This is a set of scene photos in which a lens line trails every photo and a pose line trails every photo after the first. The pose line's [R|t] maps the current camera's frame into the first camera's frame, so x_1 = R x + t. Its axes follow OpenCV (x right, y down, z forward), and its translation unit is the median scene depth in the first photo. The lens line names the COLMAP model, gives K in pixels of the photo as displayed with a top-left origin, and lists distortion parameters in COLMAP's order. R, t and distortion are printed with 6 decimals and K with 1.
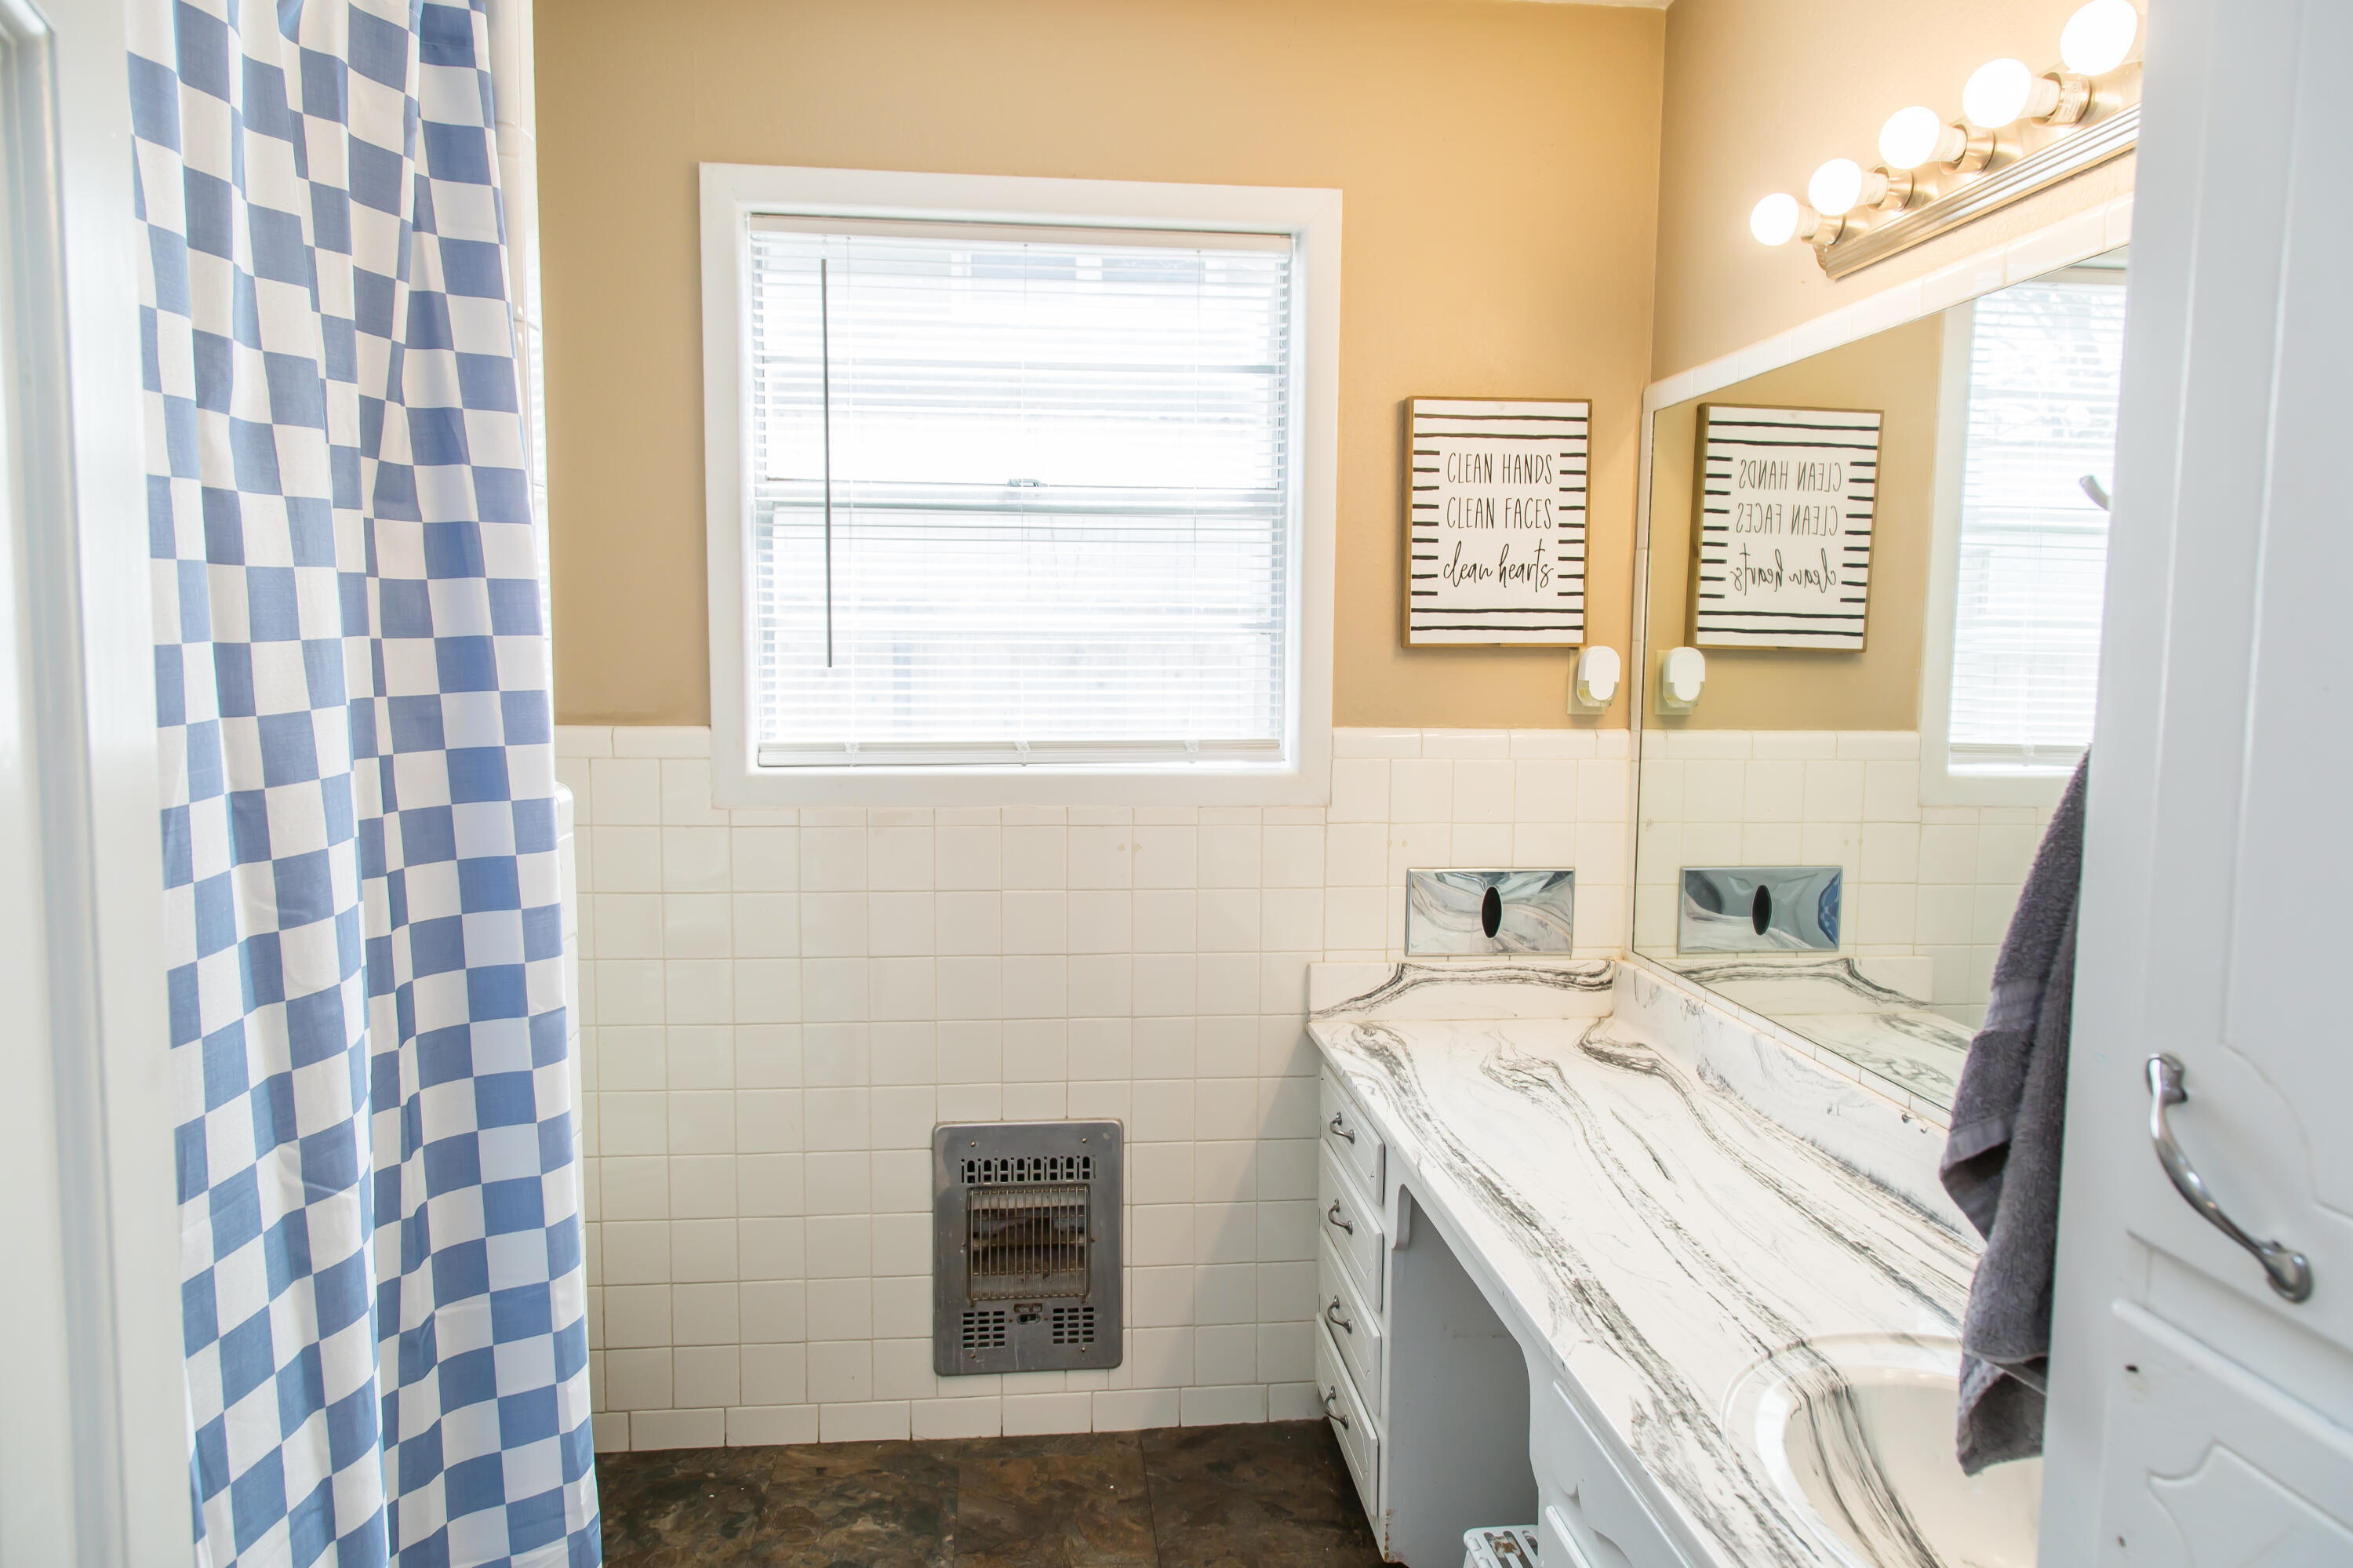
lens RADIAL K [[1533.8, 0, 1187.2], [0, 1533.8, 780.8], [0, 0, 1]] dist [0.001701, 0.002366]
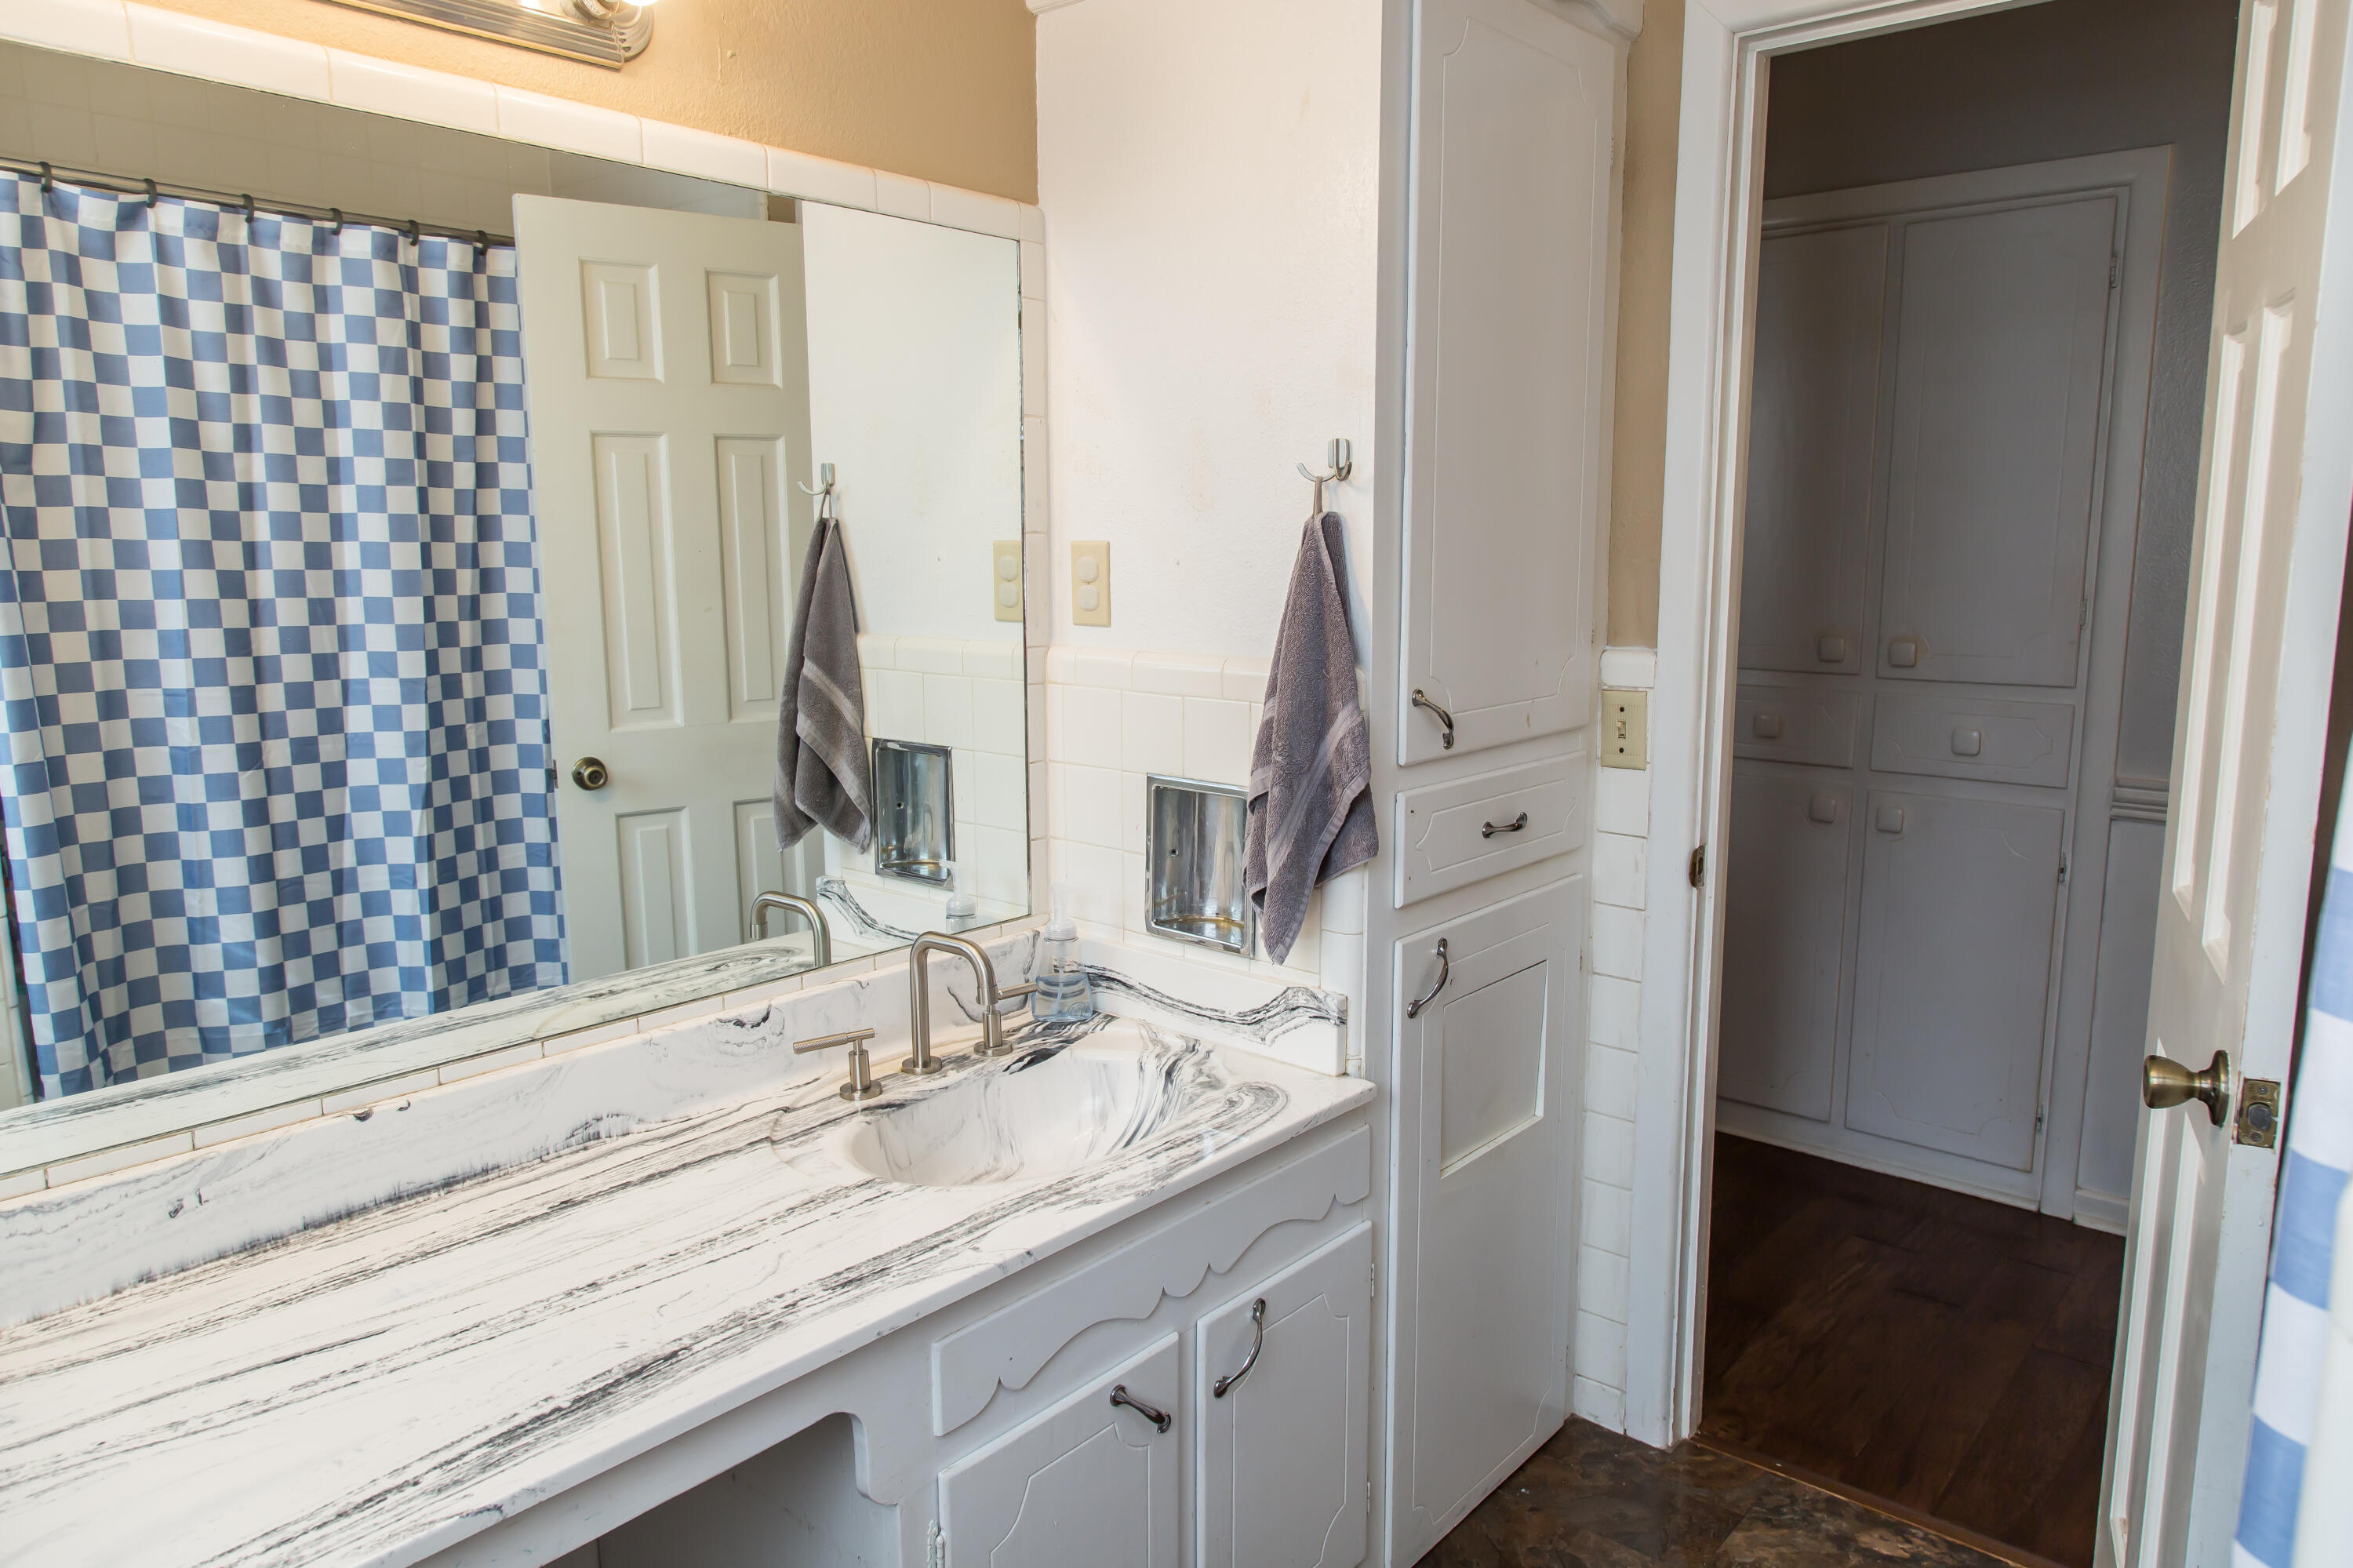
lens RADIAL K [[1533.8, 0, 1185.3], [0, 1533.8, 791.4], [0, 0, 1]] dist [0.001701, 0.002366]
pose [[-0.683350, -0.120875, 0.720015, -0.393353], [0.067152, 0.971613, 0.226846, -0.100098], [-0.726996, 0.203365, -0.655835, 1.192118]]
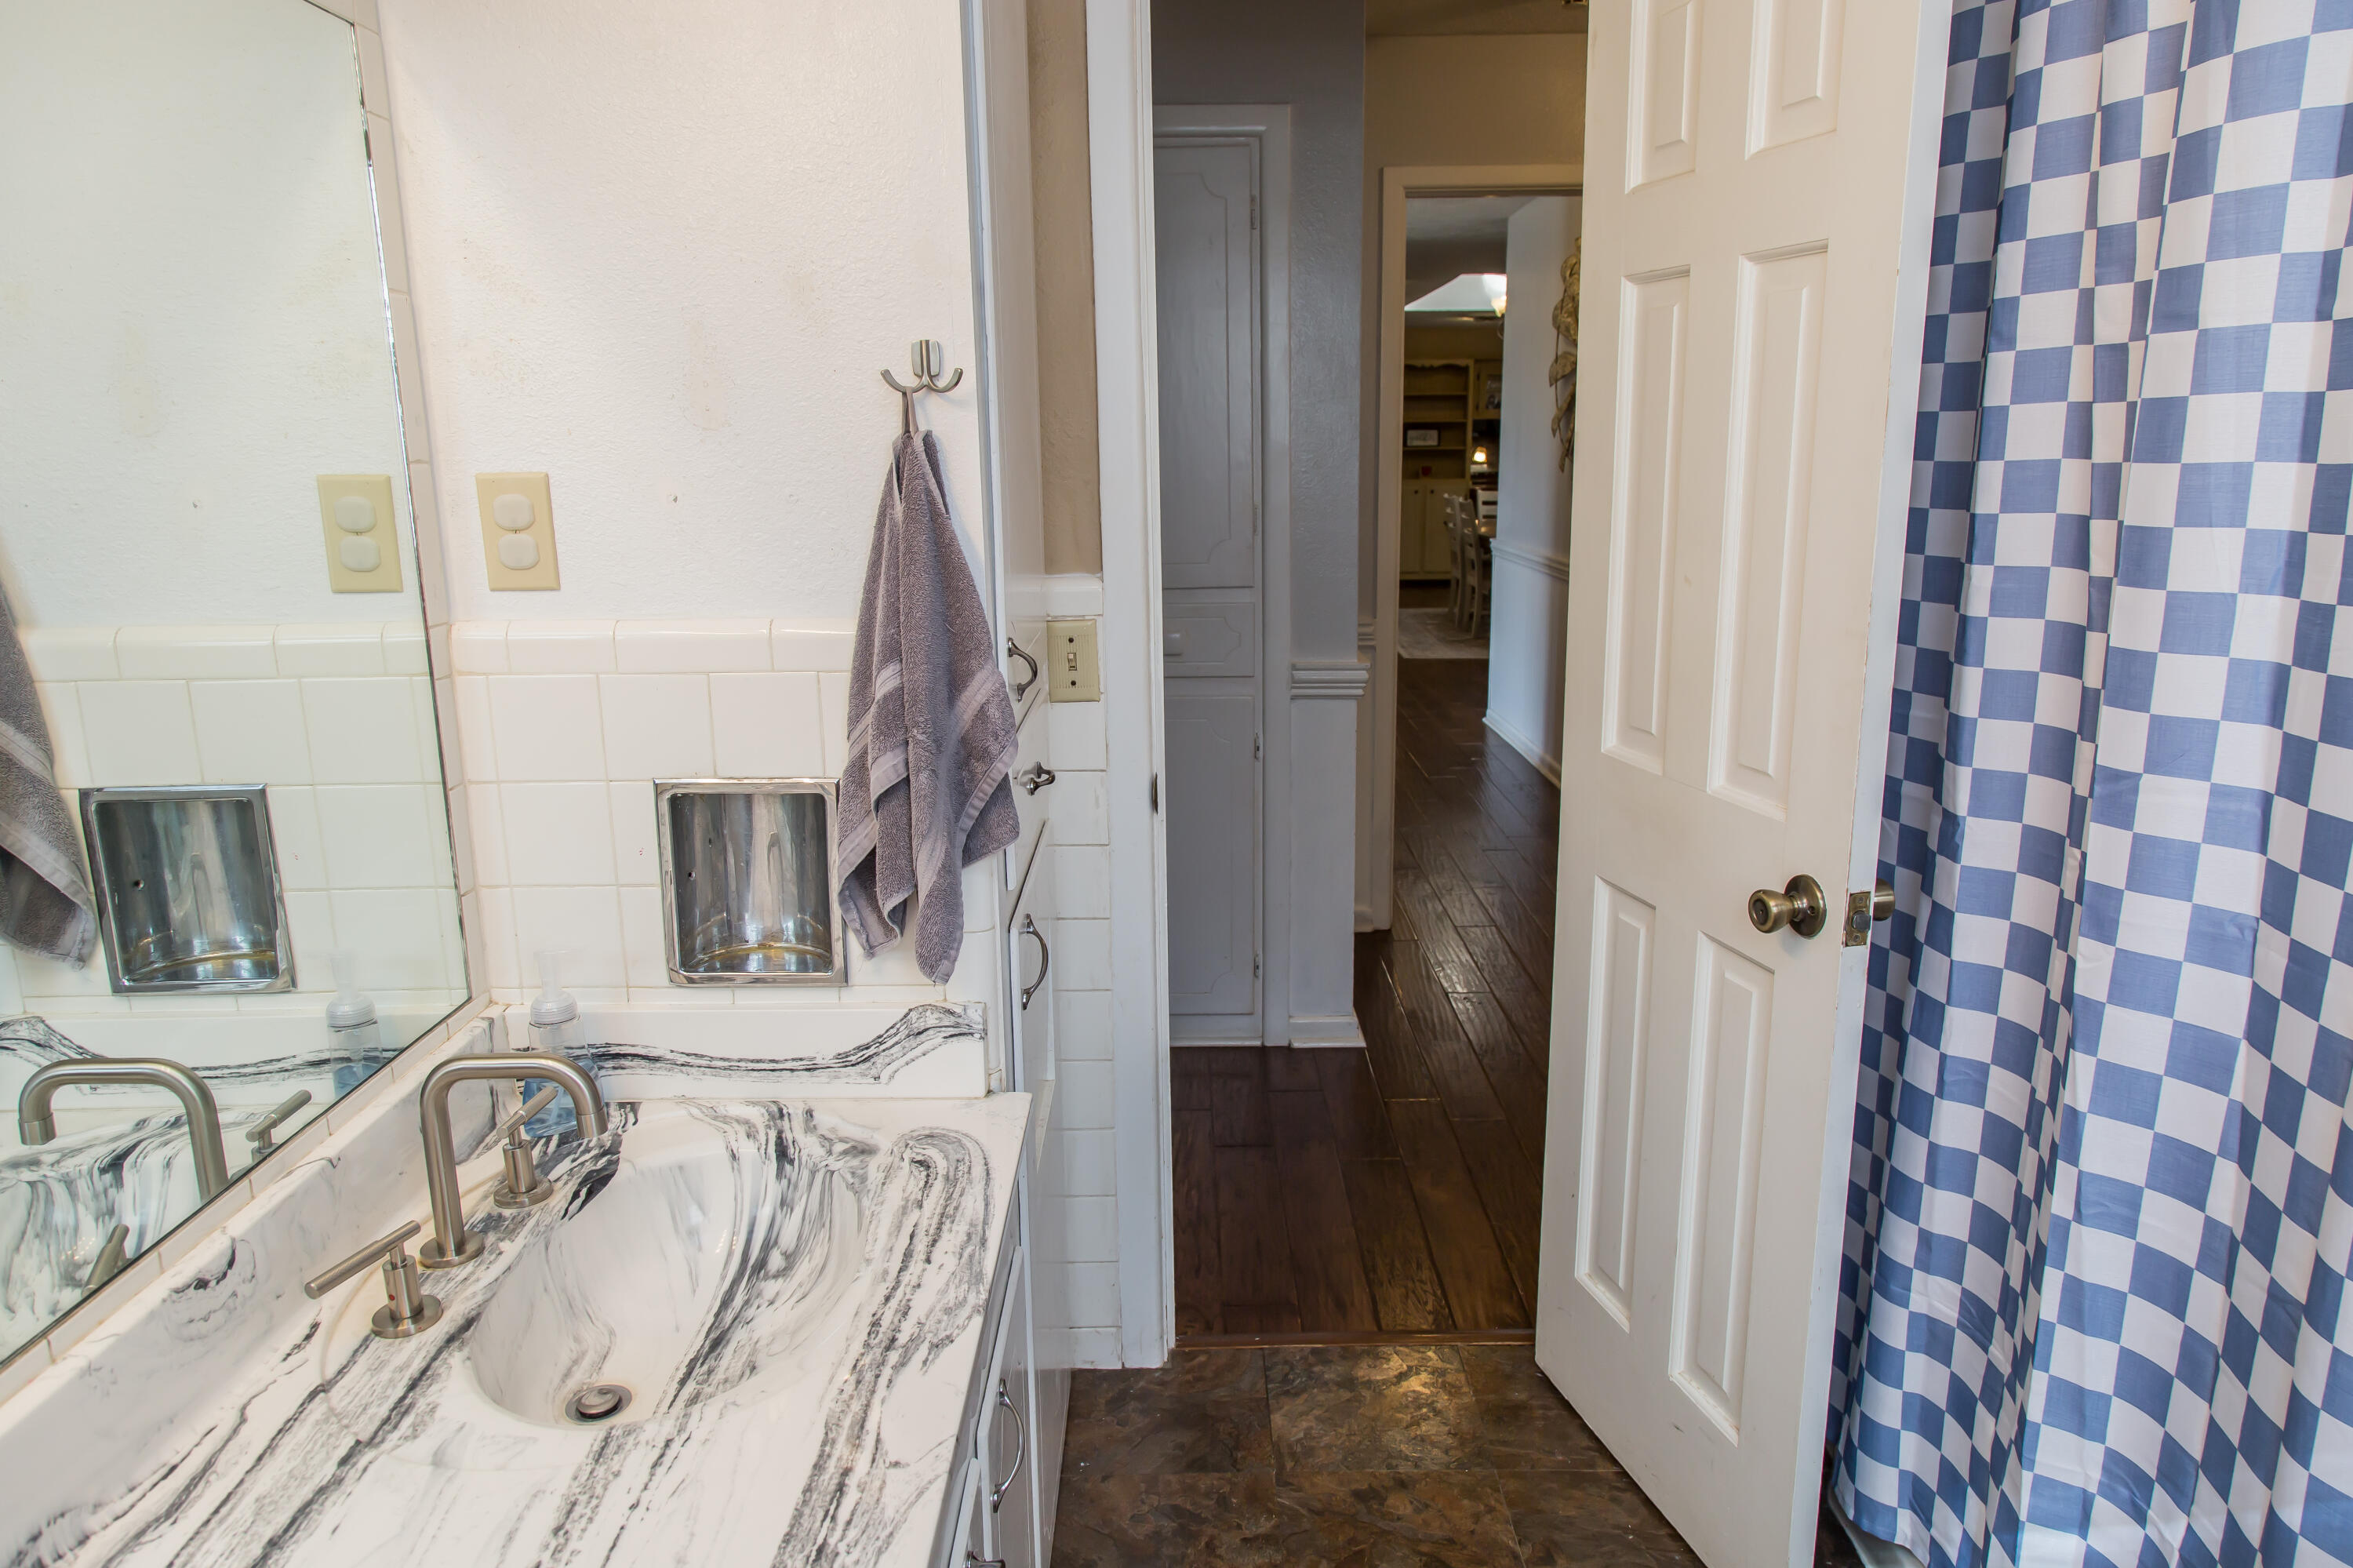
lens RADIAL K [[1533.8, 0, 1170.0], [0, 1533.8, 794.1], [0, 0, 1]] dist [0.001701, 0.002366]
pose [[-0.993007, -0.011181, 0.117524, 0.032538], [0.025712, 0.951124, 0.307738, -0.107202], [-0.115221, 0.308607, -0.944185, 1.245603]]
